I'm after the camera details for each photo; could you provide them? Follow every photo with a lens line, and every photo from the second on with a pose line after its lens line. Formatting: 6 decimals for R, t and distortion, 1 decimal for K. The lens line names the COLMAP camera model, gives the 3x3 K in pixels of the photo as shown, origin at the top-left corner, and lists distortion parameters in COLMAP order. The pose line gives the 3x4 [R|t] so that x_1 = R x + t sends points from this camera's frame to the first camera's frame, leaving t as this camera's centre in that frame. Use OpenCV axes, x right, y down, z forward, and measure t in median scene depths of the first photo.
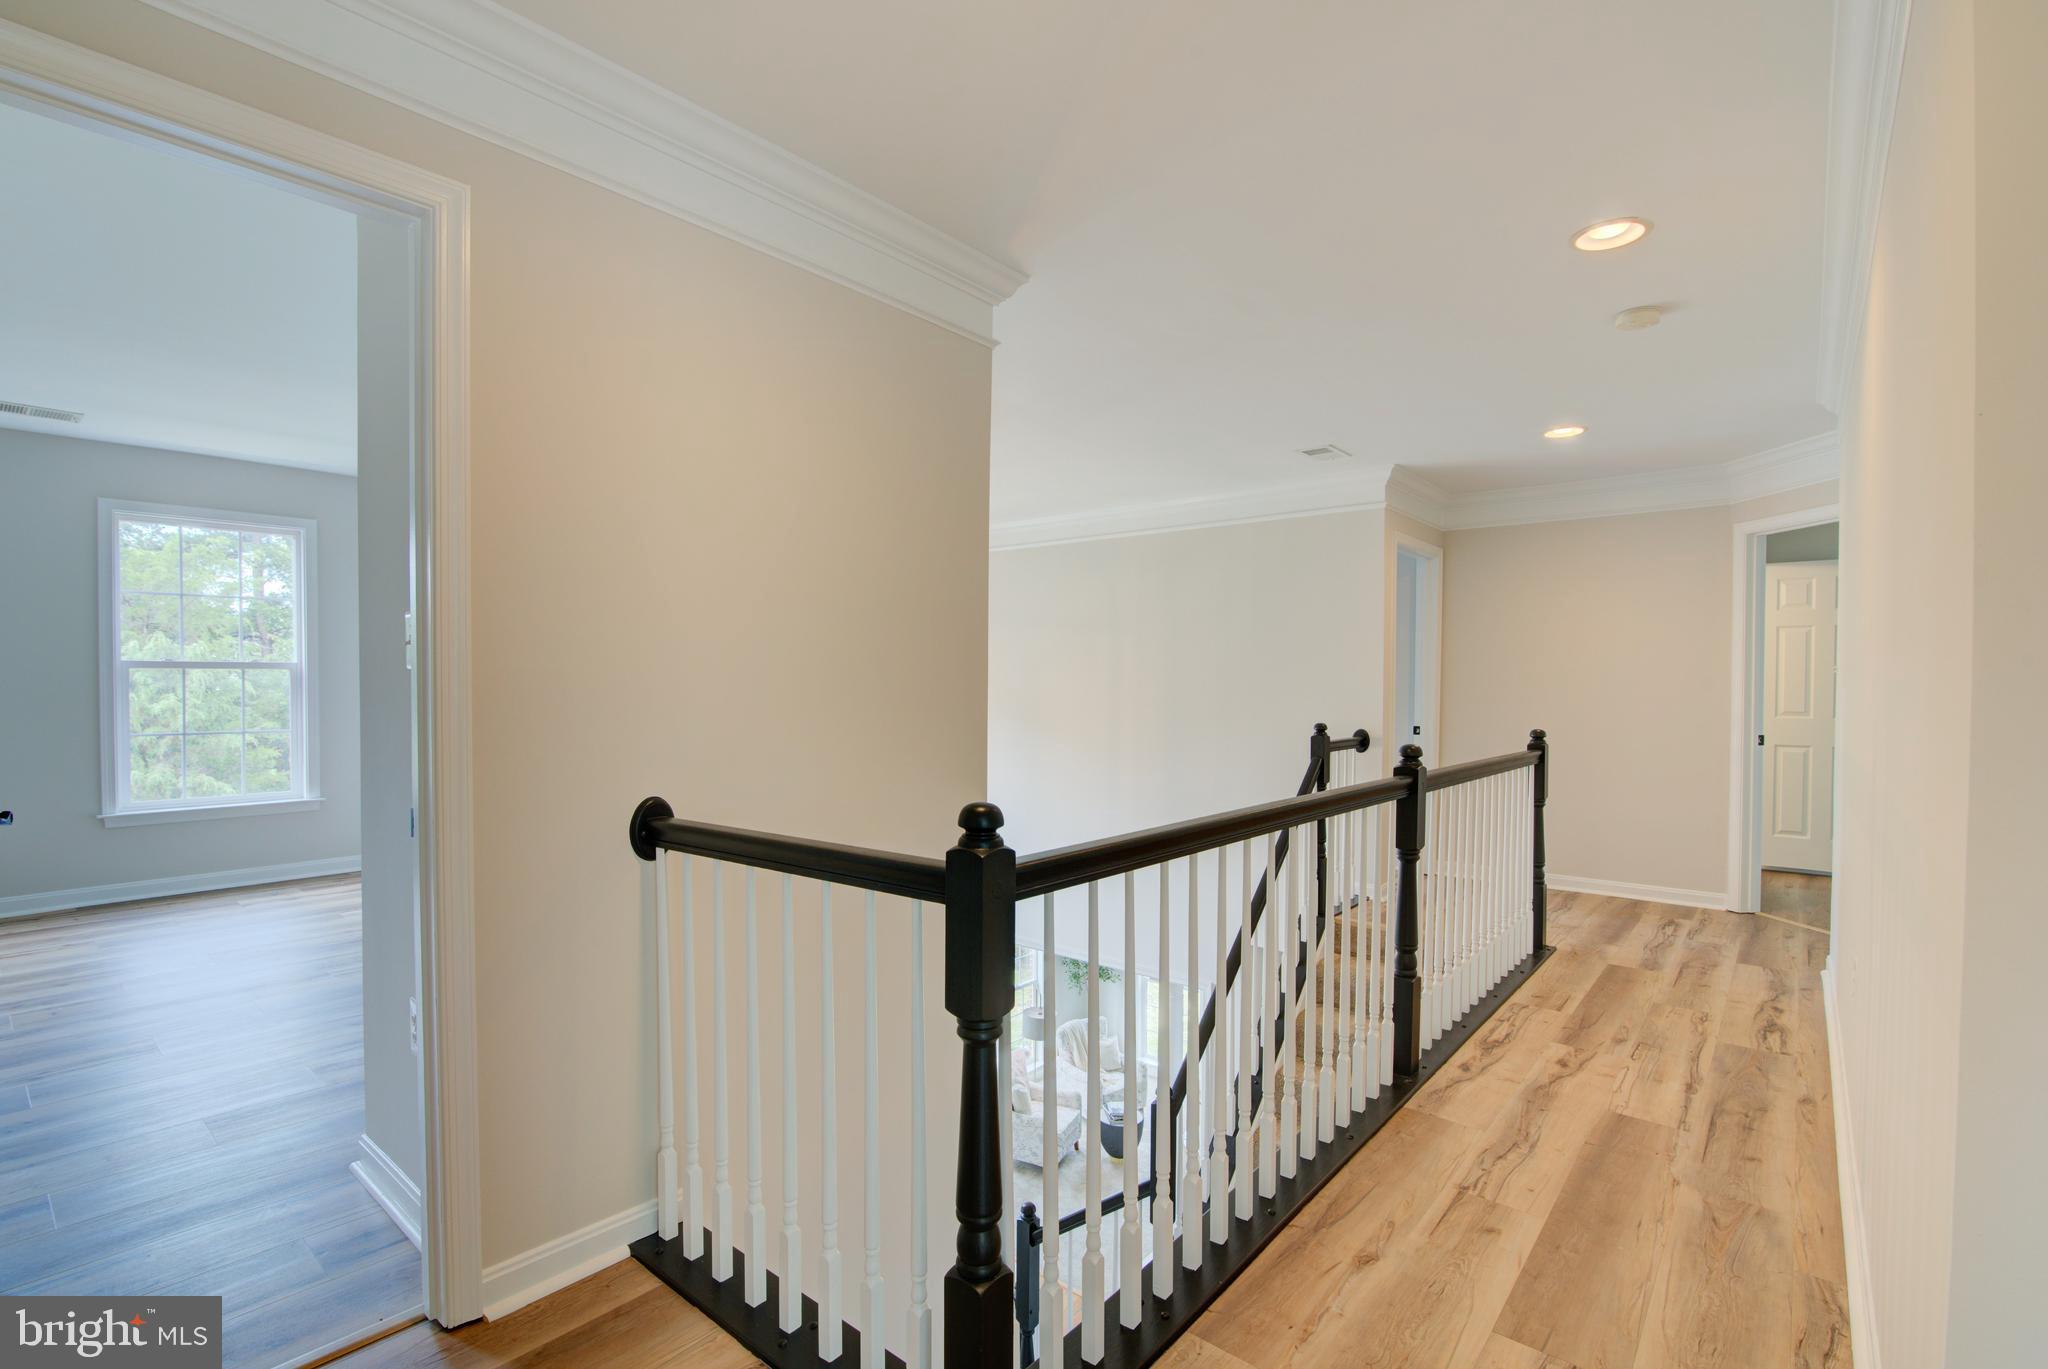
lens RADIAL K [[932.8, 0, 1026.1], [0, 932.8, 693.6], [0, 0, 1]] dist [-0.020692, 0.001000]
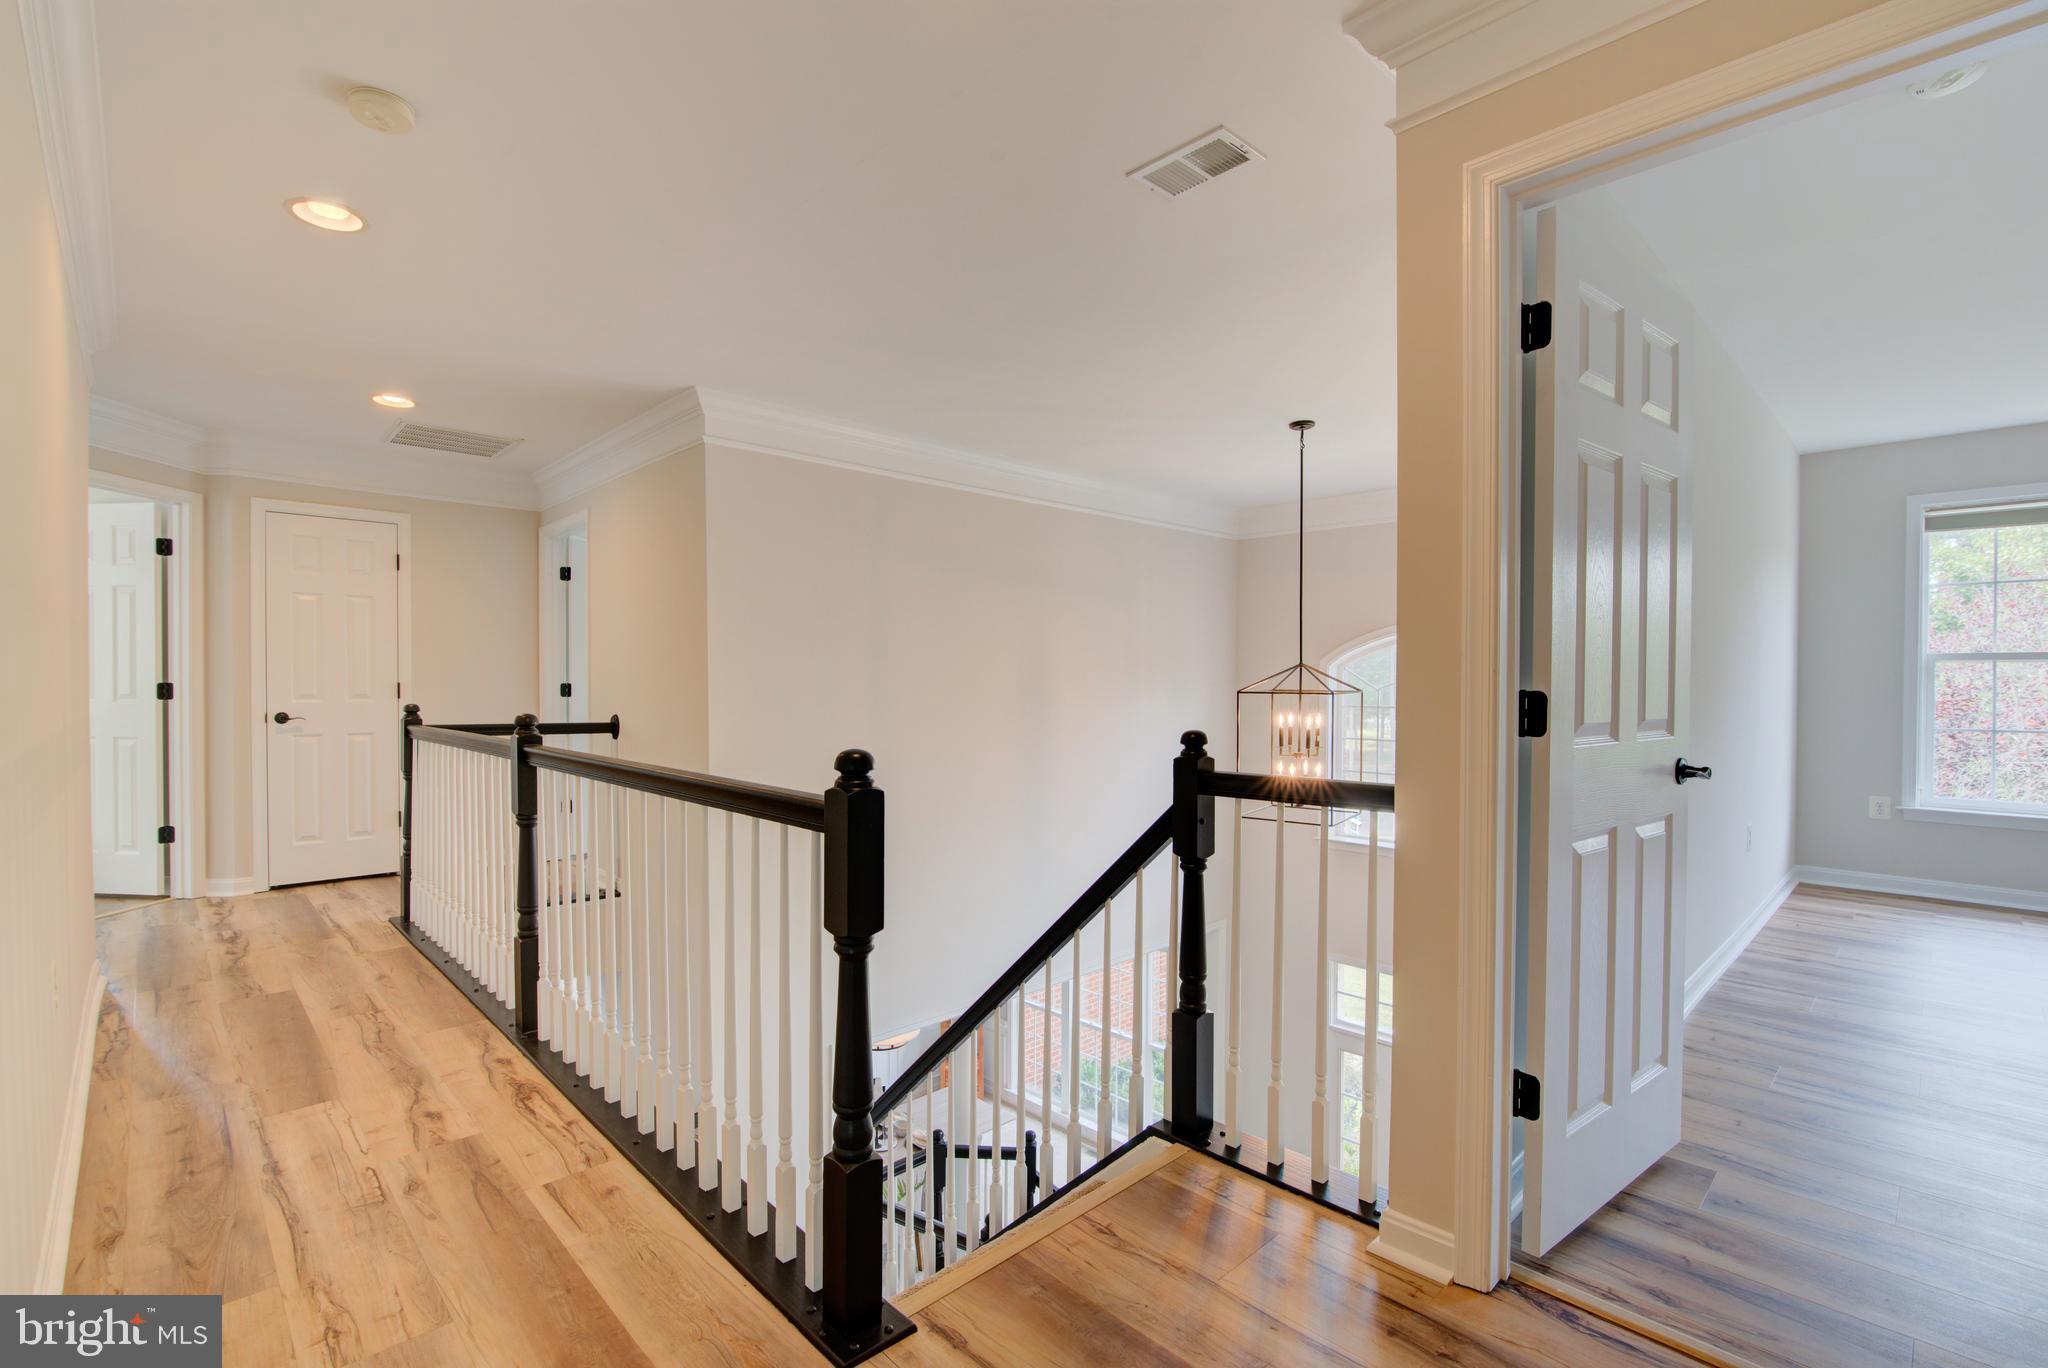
lens RADIAL K [[932.8, 0, 1026.1], [0, 932.8, 693.1], [0, 0, 1]] dist [-0.020692, 0.001000]
pose [[-0.105370, 0.015027, -0.994320, 1.357892], [-0.010741, 0.999810, 0.016248, 0.009940], [0.994375, 0.012392, -0.105189, 1.637009]]
